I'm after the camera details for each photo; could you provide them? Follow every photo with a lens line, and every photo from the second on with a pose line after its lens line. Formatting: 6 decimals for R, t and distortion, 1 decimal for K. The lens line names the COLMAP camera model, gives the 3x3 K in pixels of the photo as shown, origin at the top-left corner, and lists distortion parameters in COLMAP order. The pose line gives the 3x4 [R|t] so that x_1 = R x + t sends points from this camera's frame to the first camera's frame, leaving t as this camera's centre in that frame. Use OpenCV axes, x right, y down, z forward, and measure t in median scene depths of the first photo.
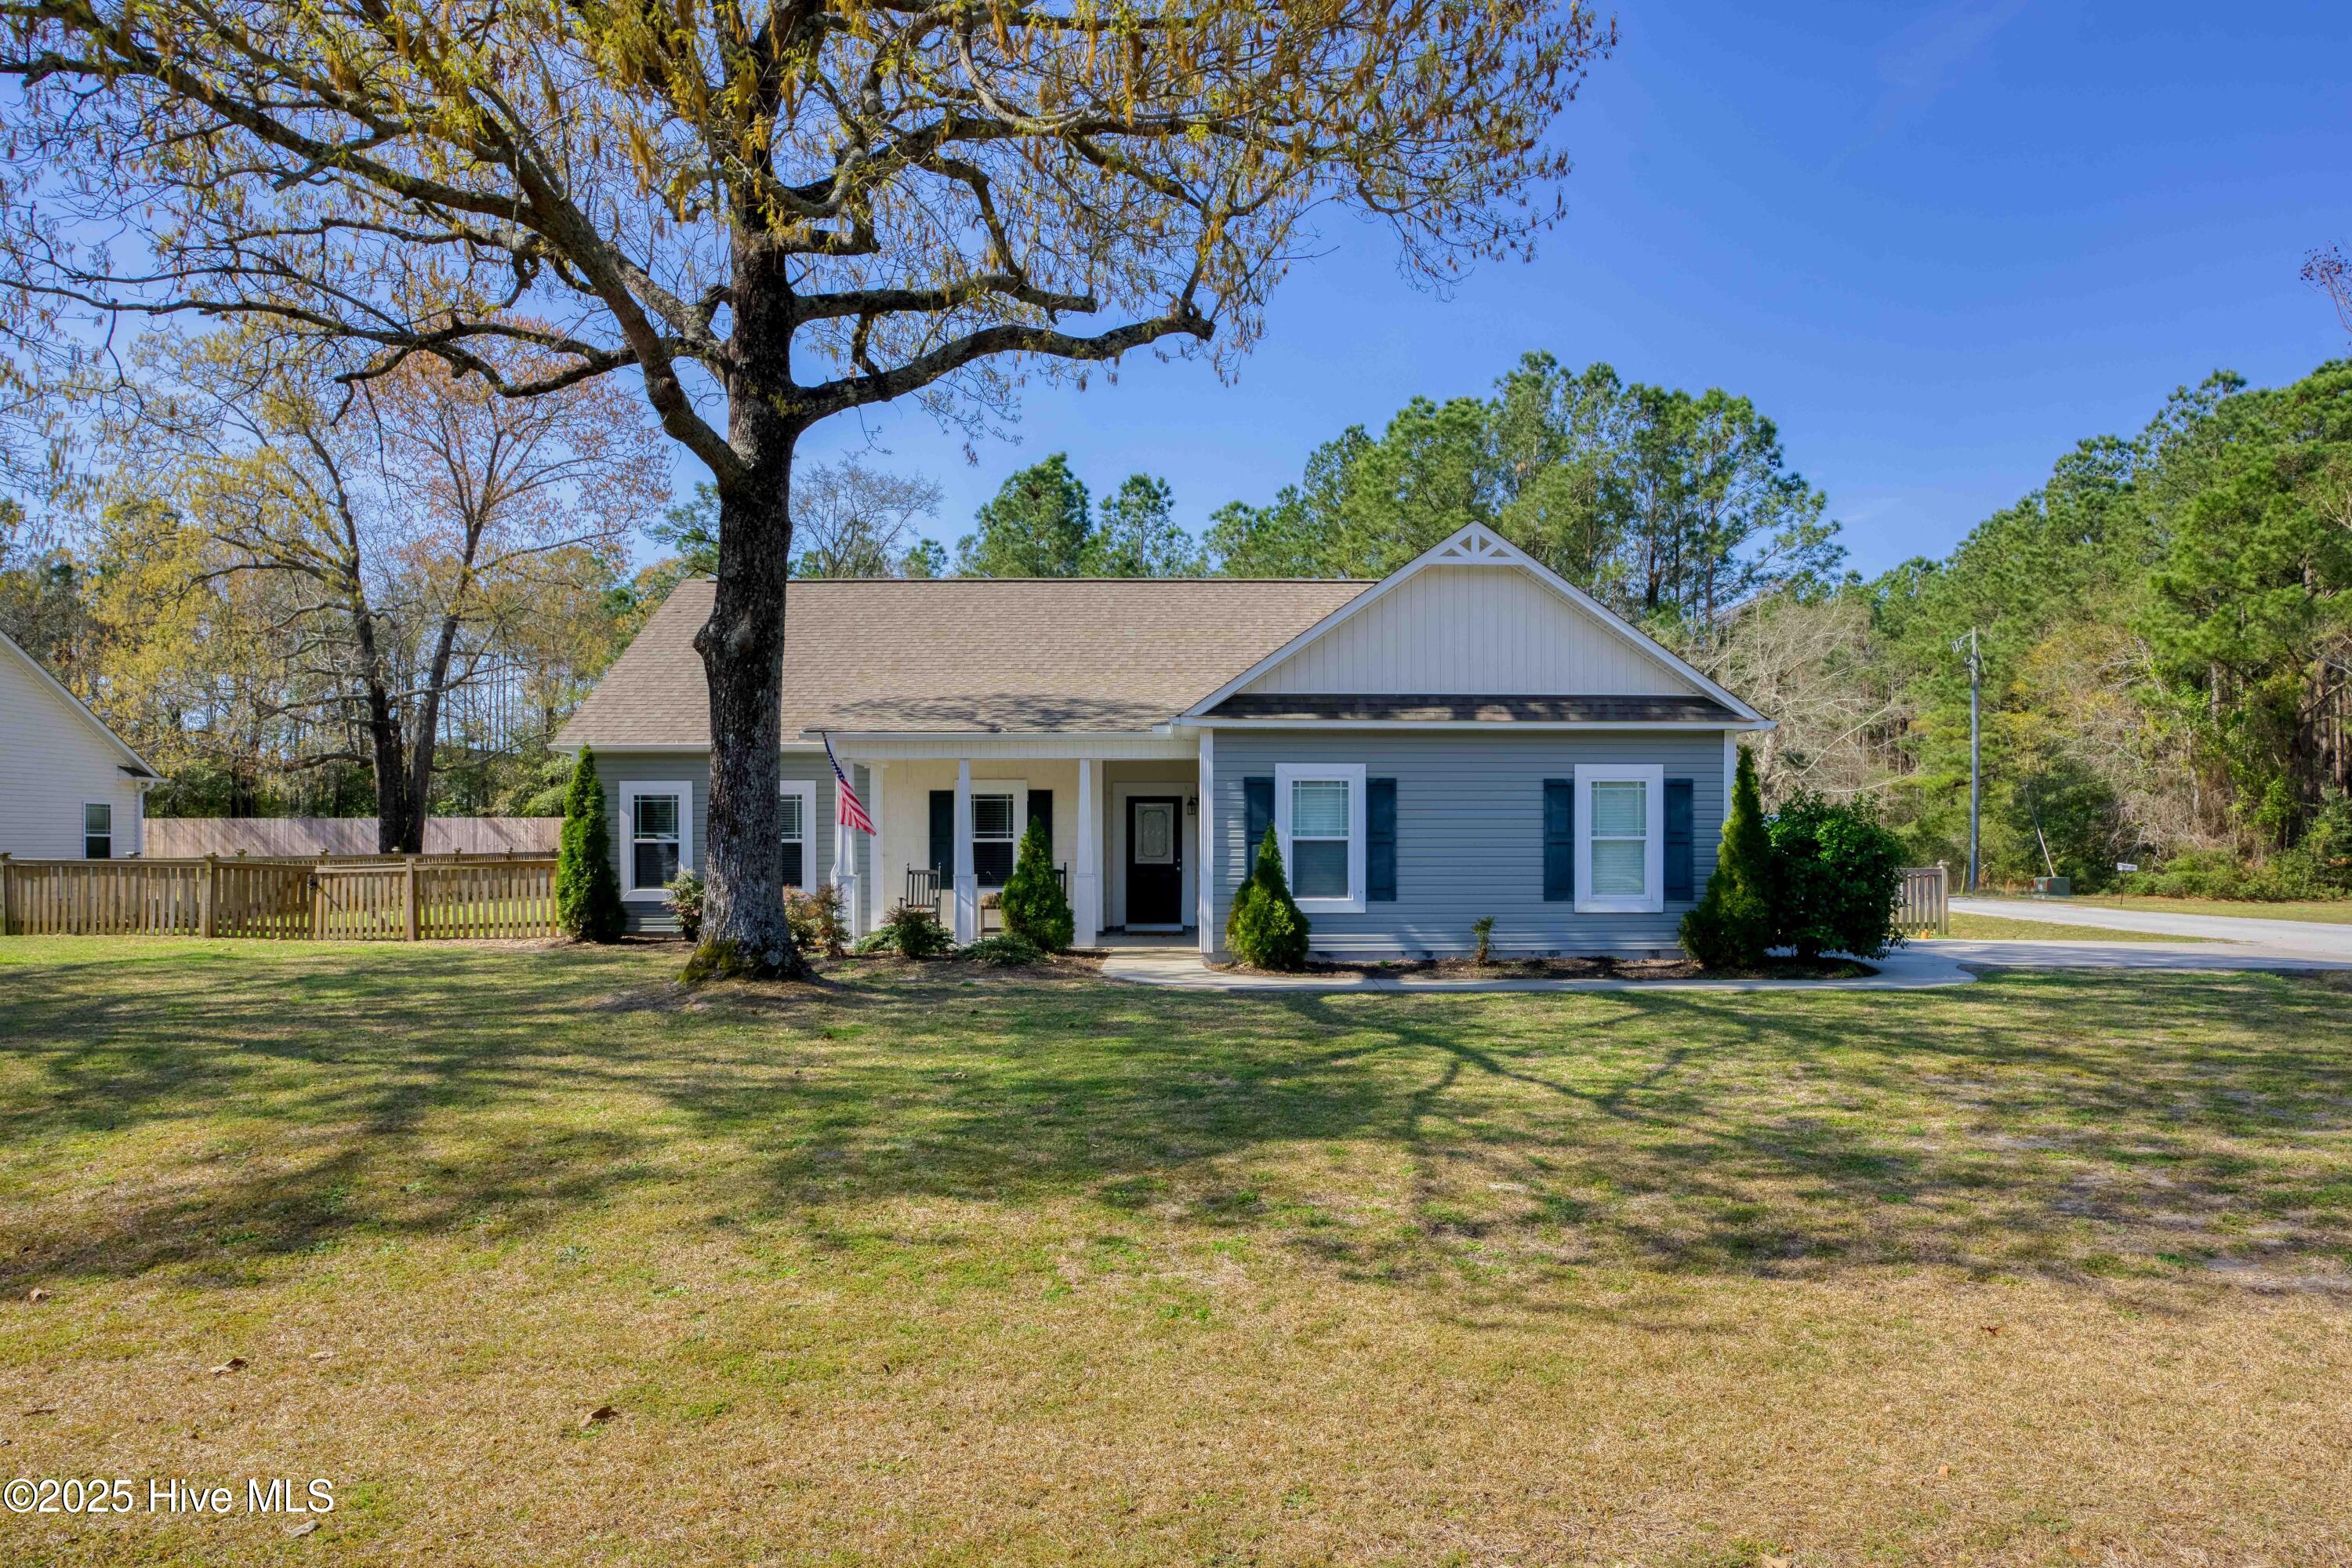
lens RADIAL K [[1311.8, 0, 1176.0], [0, 1311.8, 784.0], [0, 0, 1]] dist [0.000084, 0.000024]
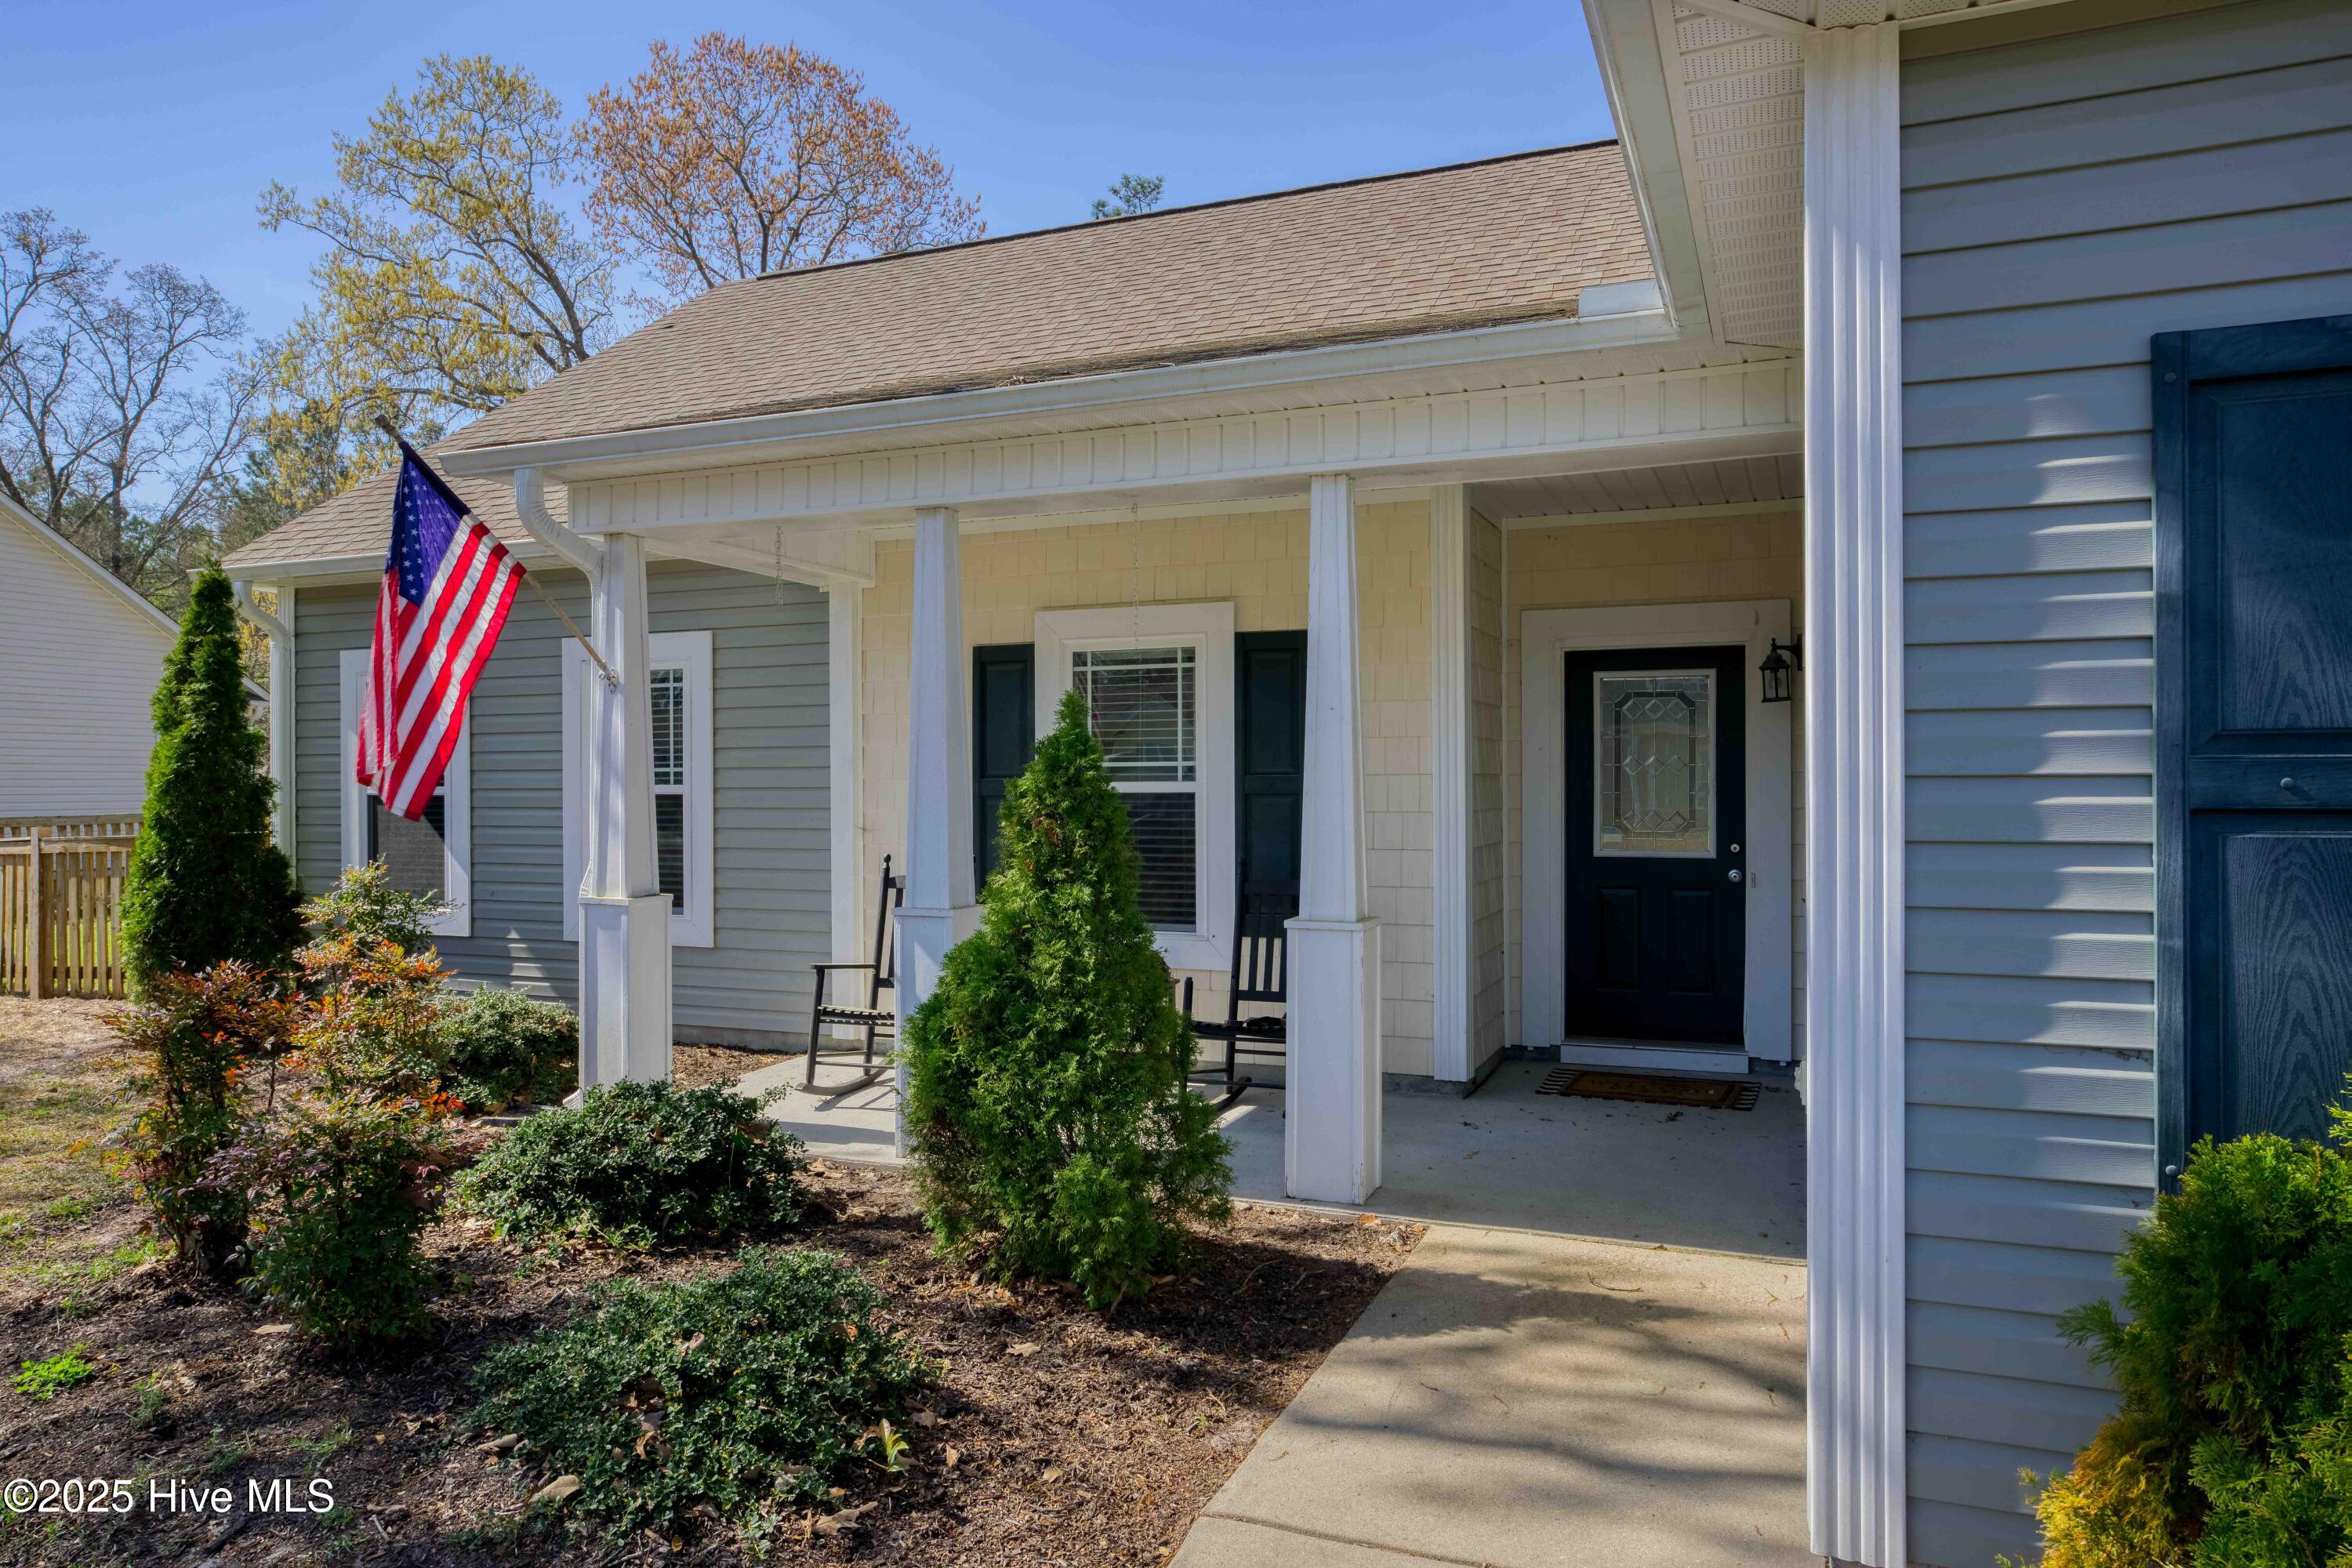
lens RADIAL K [[1595.7, 0, 1176.0], [0, 1595.7, 784.0], [0, 0, 1]] dist [0.000492, 0.000384]
pose [[0.937313, -0.002792, -0.348478, 0.010221], [0.018822, 0.998914, 0.042622, 0.024055], [0.347980, -0.046509, 0.936348, 0.602213]]
